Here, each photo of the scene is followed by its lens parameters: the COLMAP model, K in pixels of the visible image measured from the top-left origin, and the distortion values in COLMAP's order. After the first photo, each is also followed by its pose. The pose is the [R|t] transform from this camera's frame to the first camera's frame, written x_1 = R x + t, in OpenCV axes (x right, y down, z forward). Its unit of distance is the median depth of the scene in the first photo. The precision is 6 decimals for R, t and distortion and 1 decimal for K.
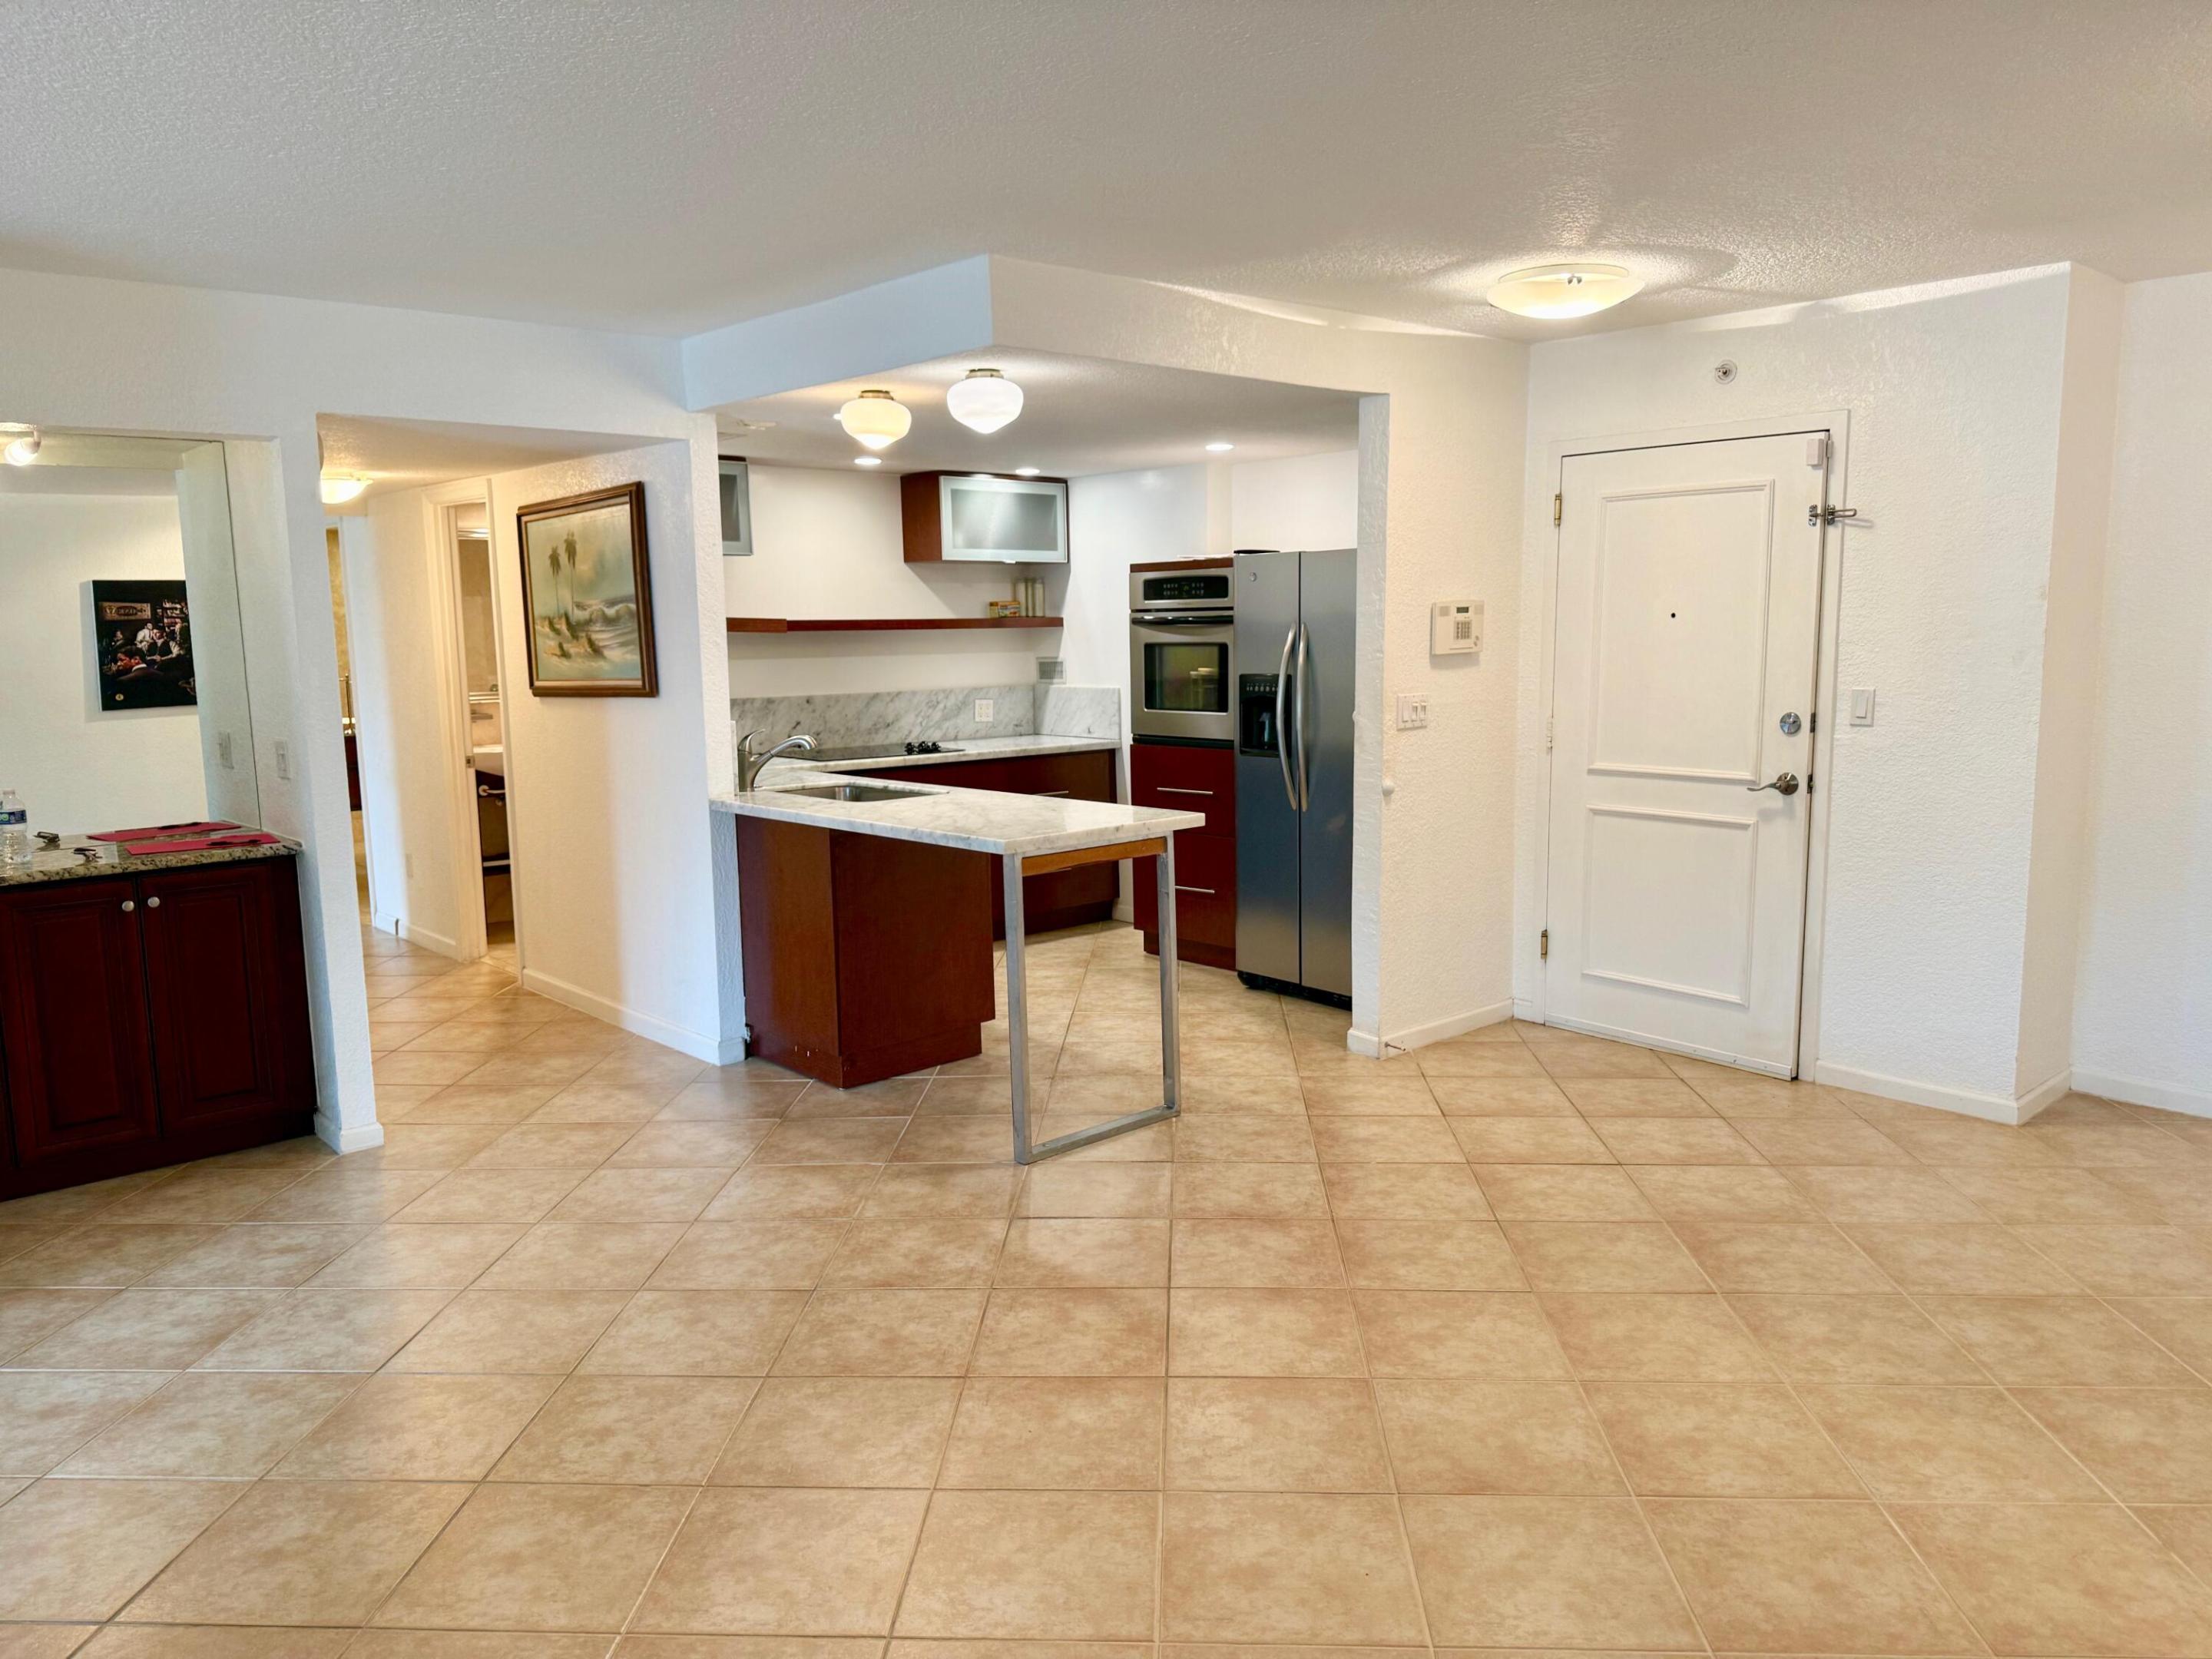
lens RADIAL K [[1551.0, 0, 1110.8], [0, 1551.0, 839.4], [0, 0, 1]] dist [0.131293, -0.215903]
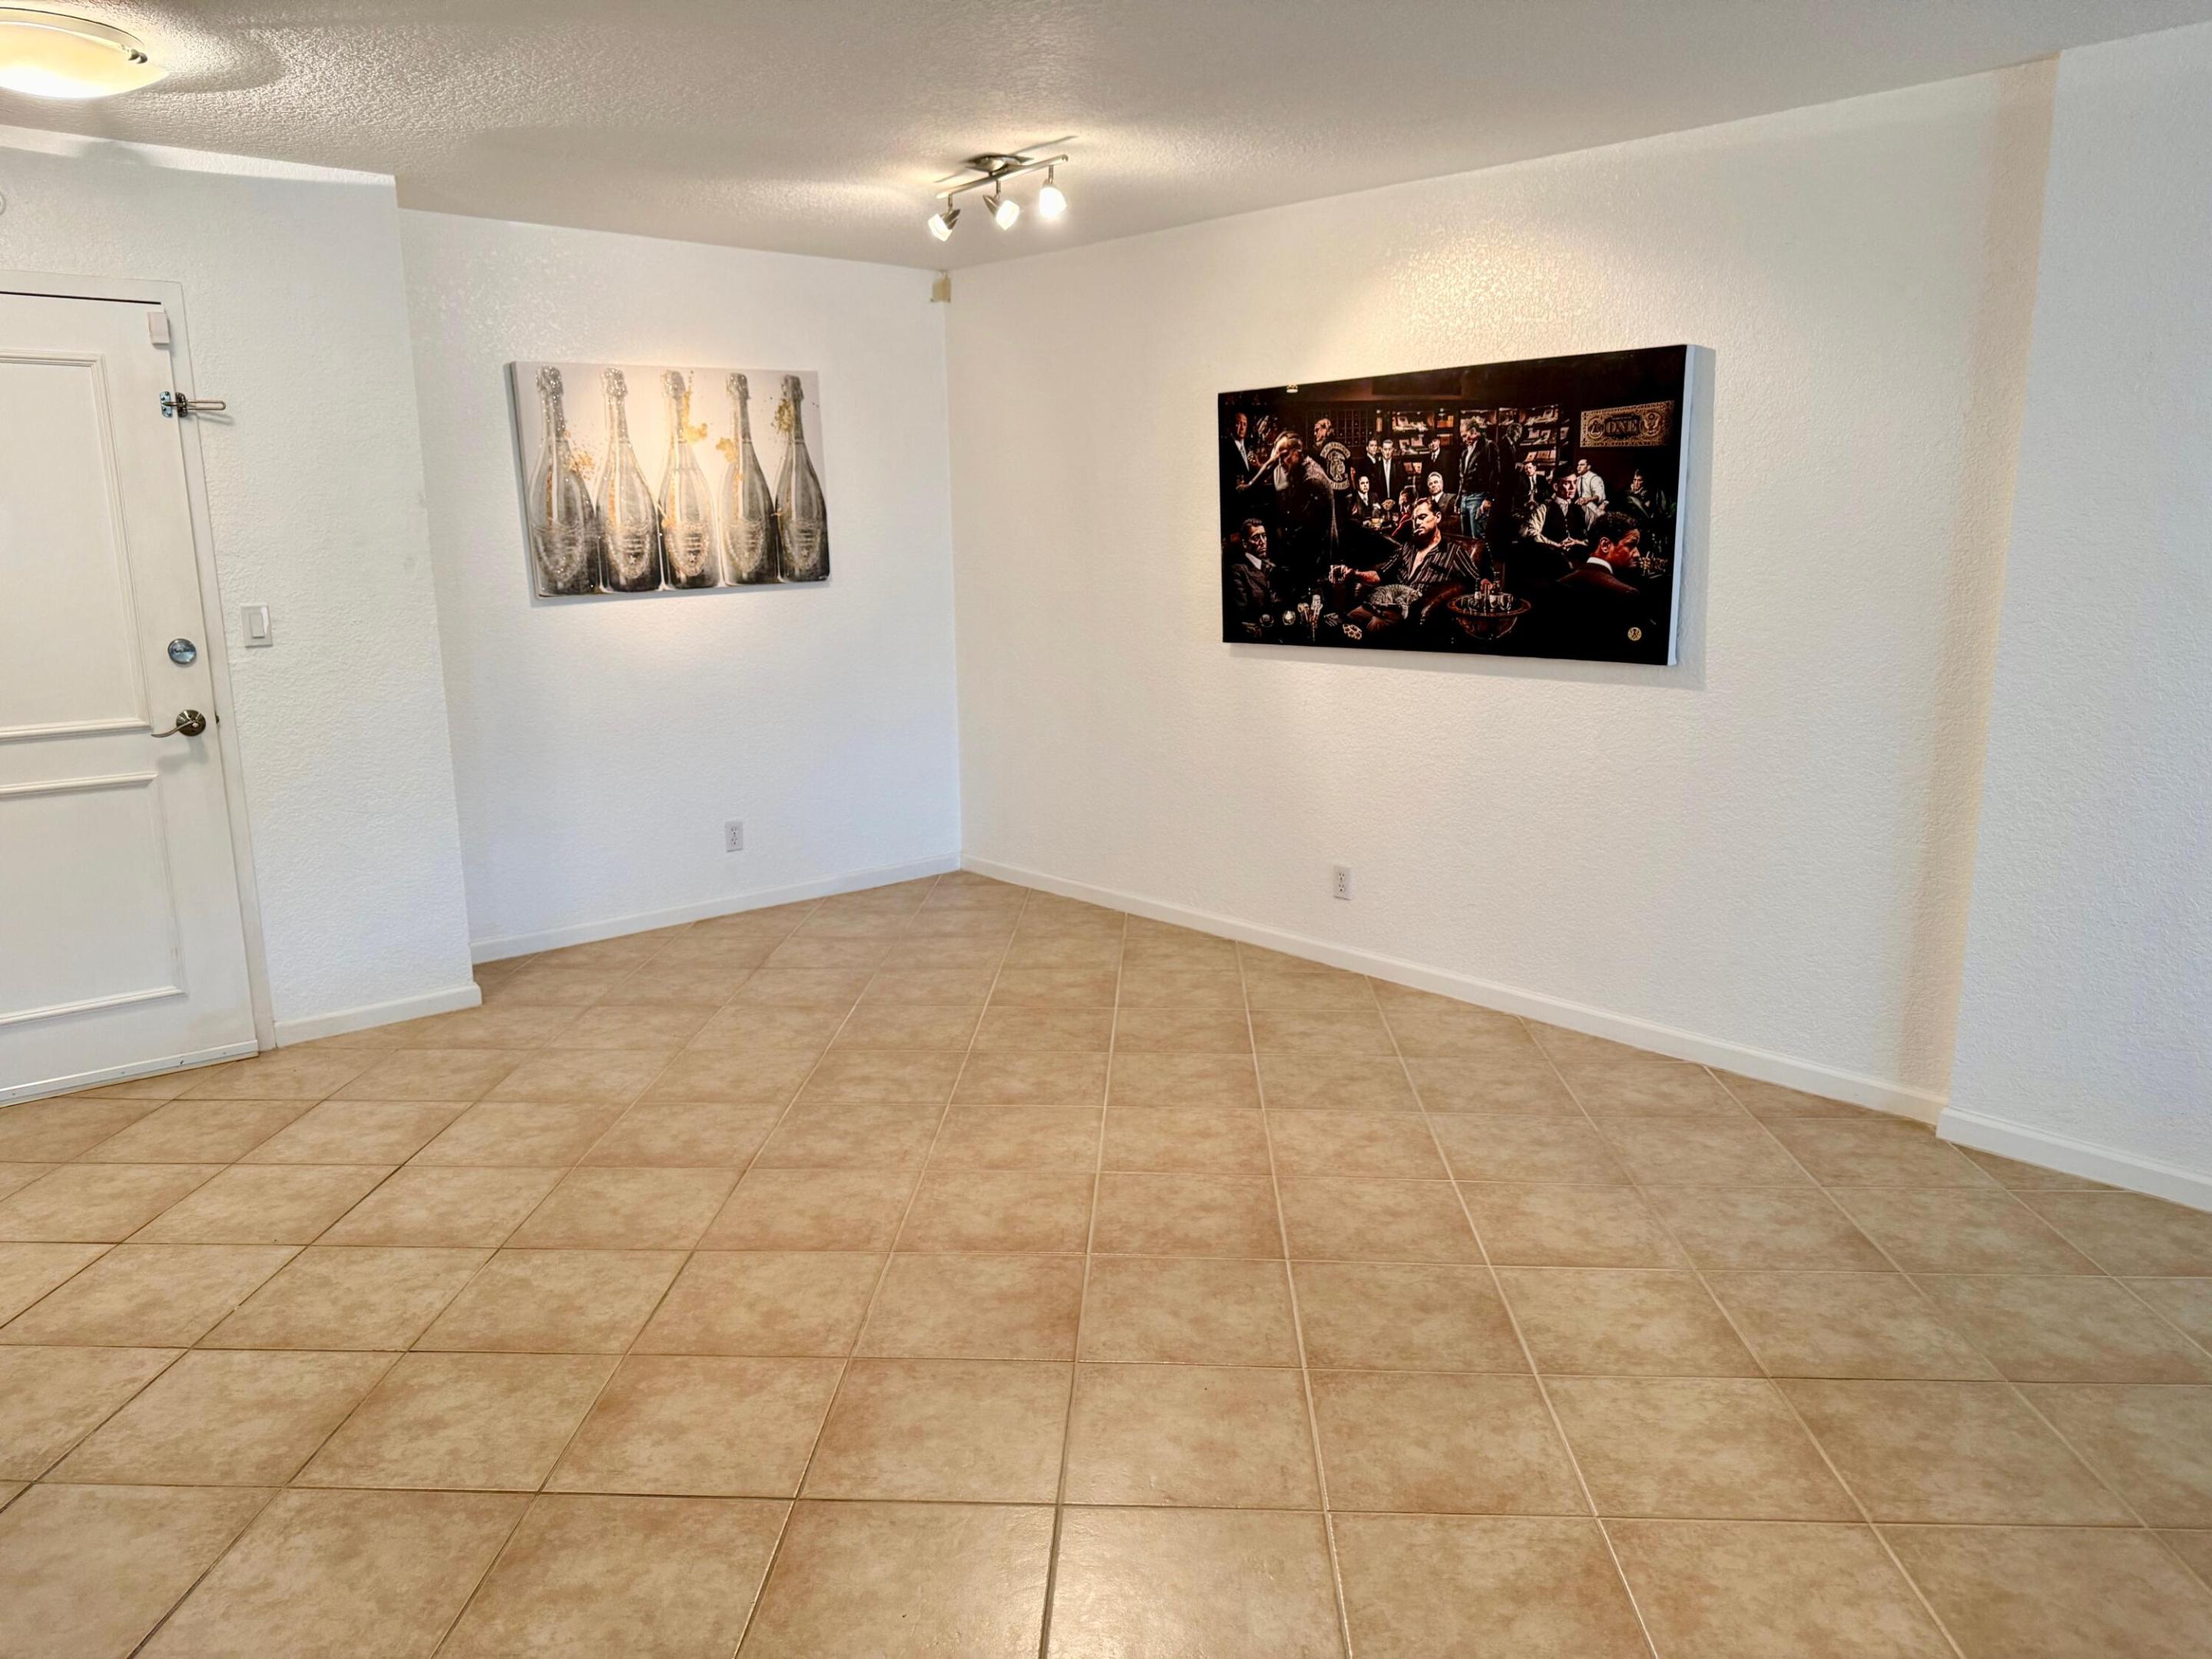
lens RADIAL K [[1574.9, 0, 1116.9], [0, 1574.9, 834.4], [0, 0, 1]] dist [0.081084, -0.117621]
pose [[-0.024351, -0.179401, 0.983475, -0.391080], [0.148997, 0.972127, 0.181021, -0.050172], [-0.988538, 0.150943, 0.003058, 0.468939]]
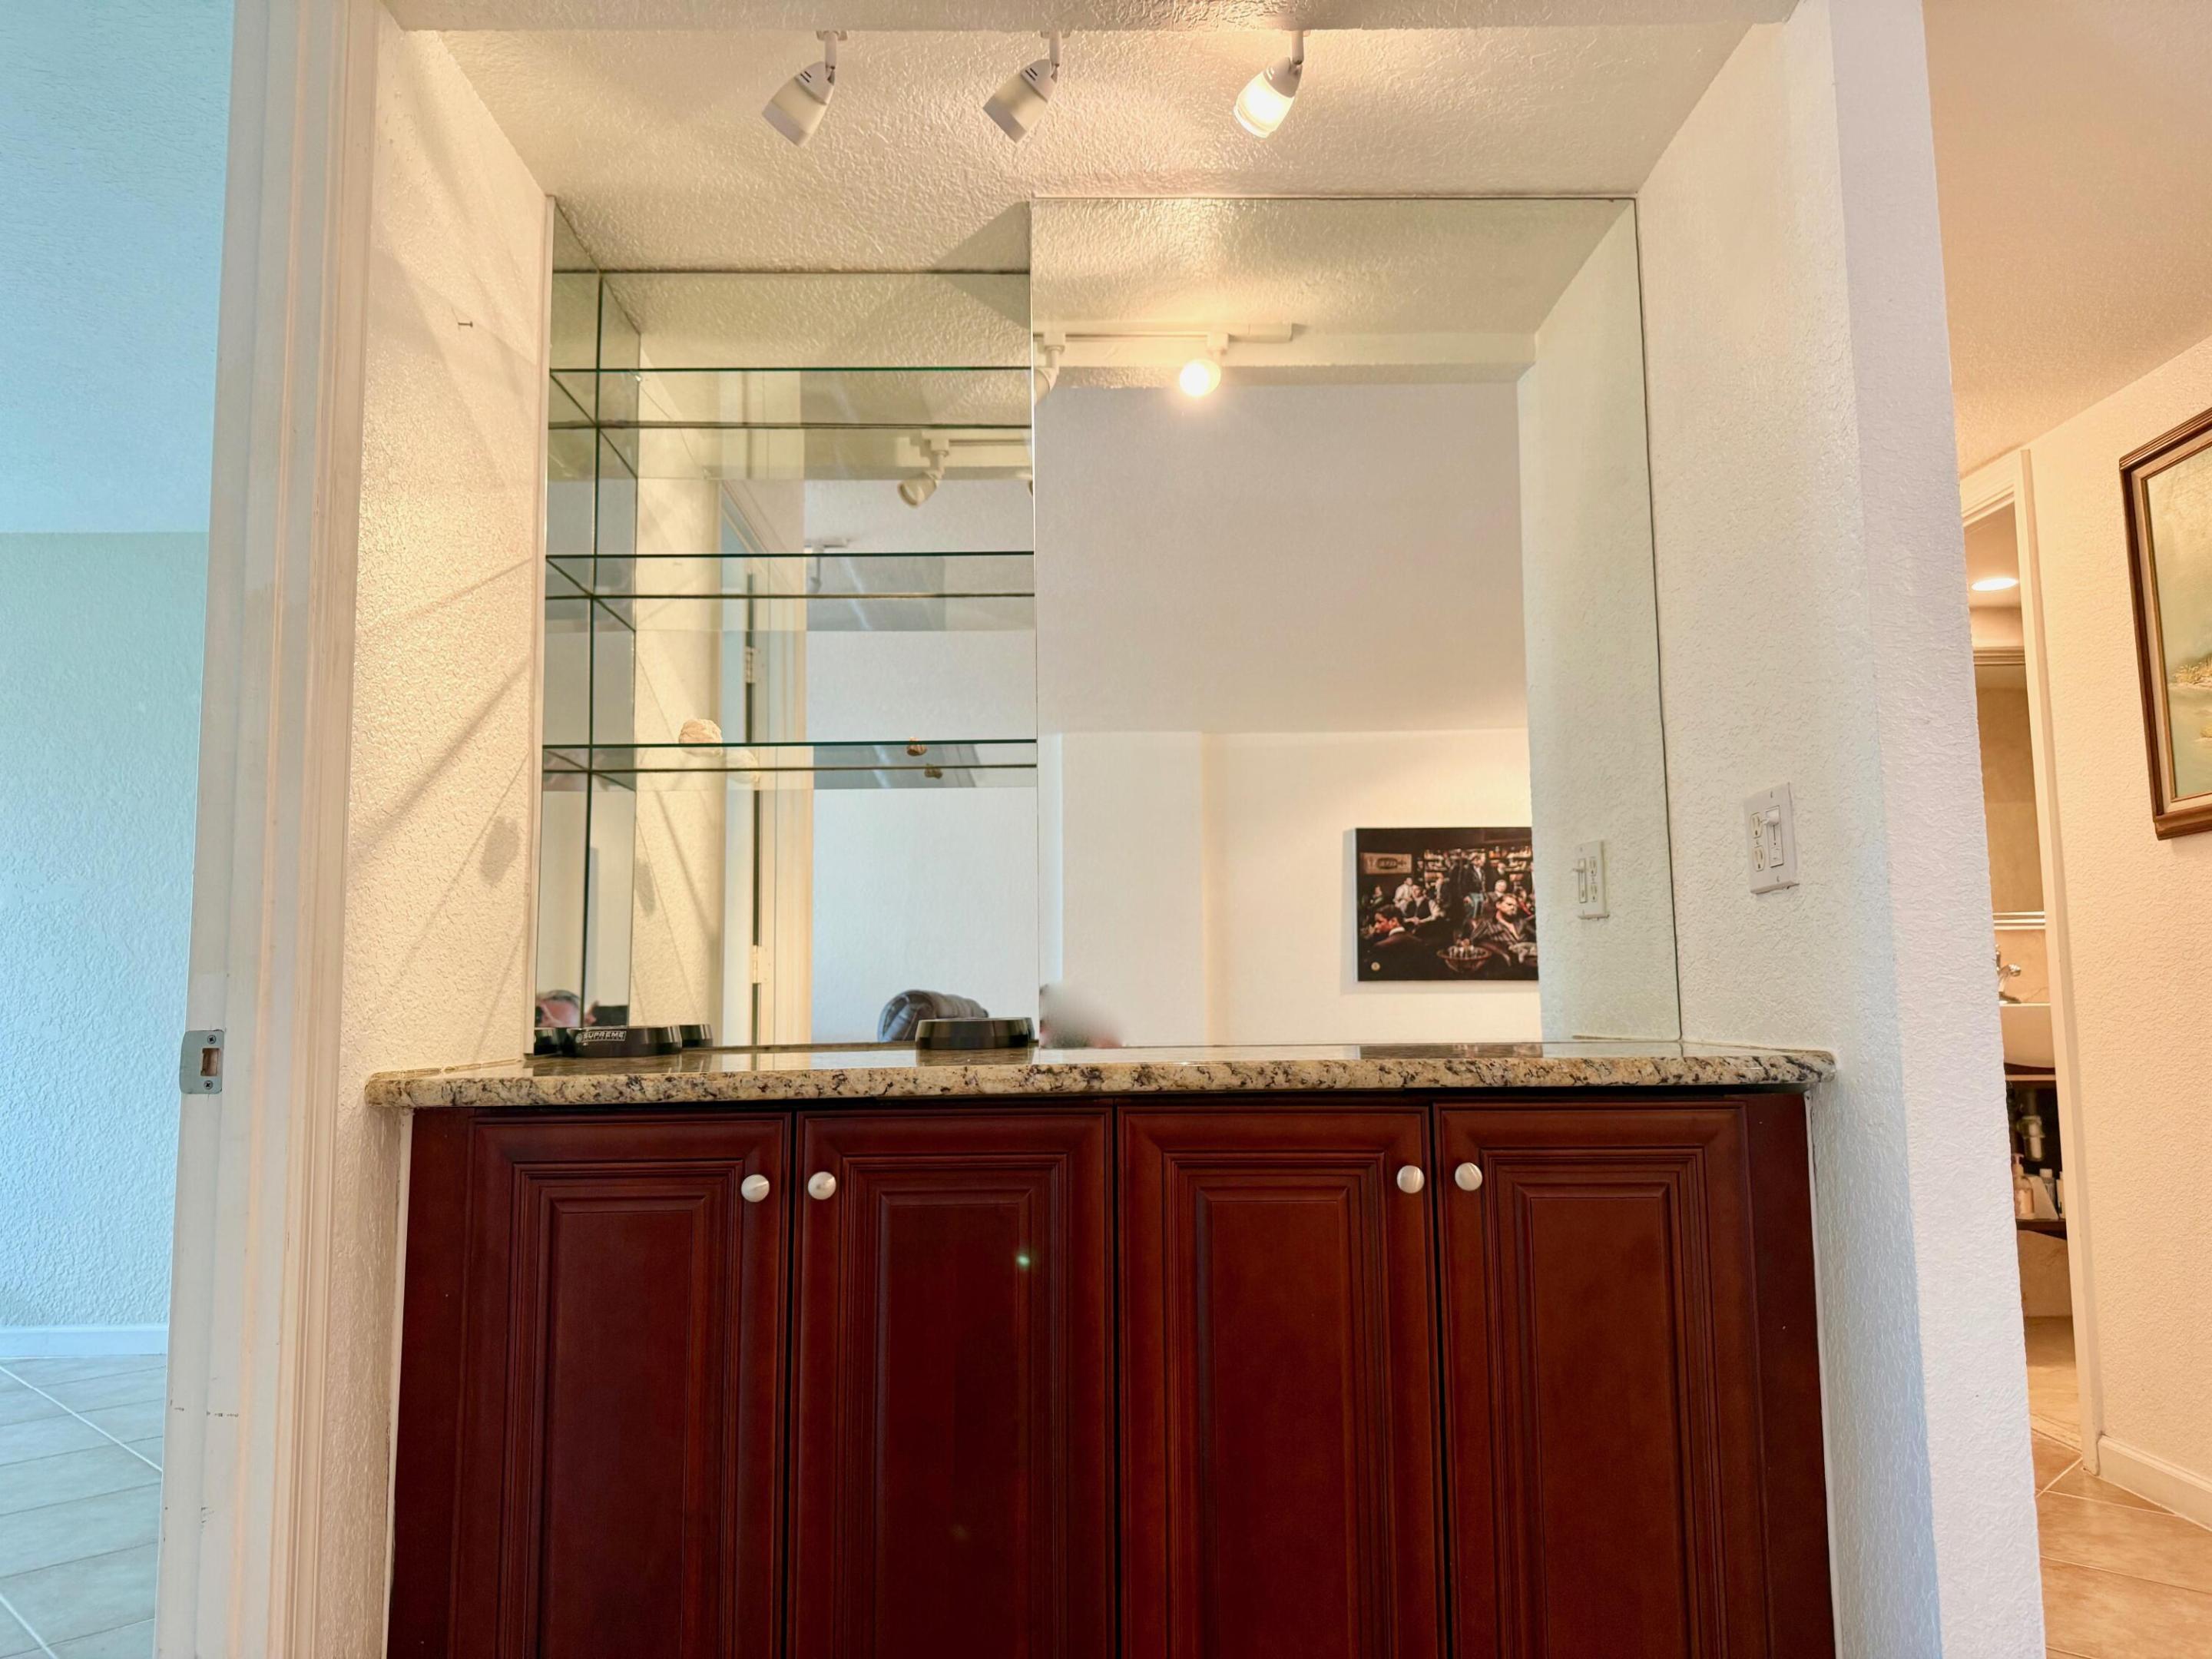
lens RADIAL K [[1520.5, 0, 1114.1], [0, 1520.5, 809.1], [0, 0, 1]] dist [0.068023, -0.000212]
pose [[0.750839, -0.066178, -0.657162, -0.339881], [-0.092826, 0.974519, -0.204195, 0.029623], [0.653930, 0.214319, 0.725564, 0.529893]]
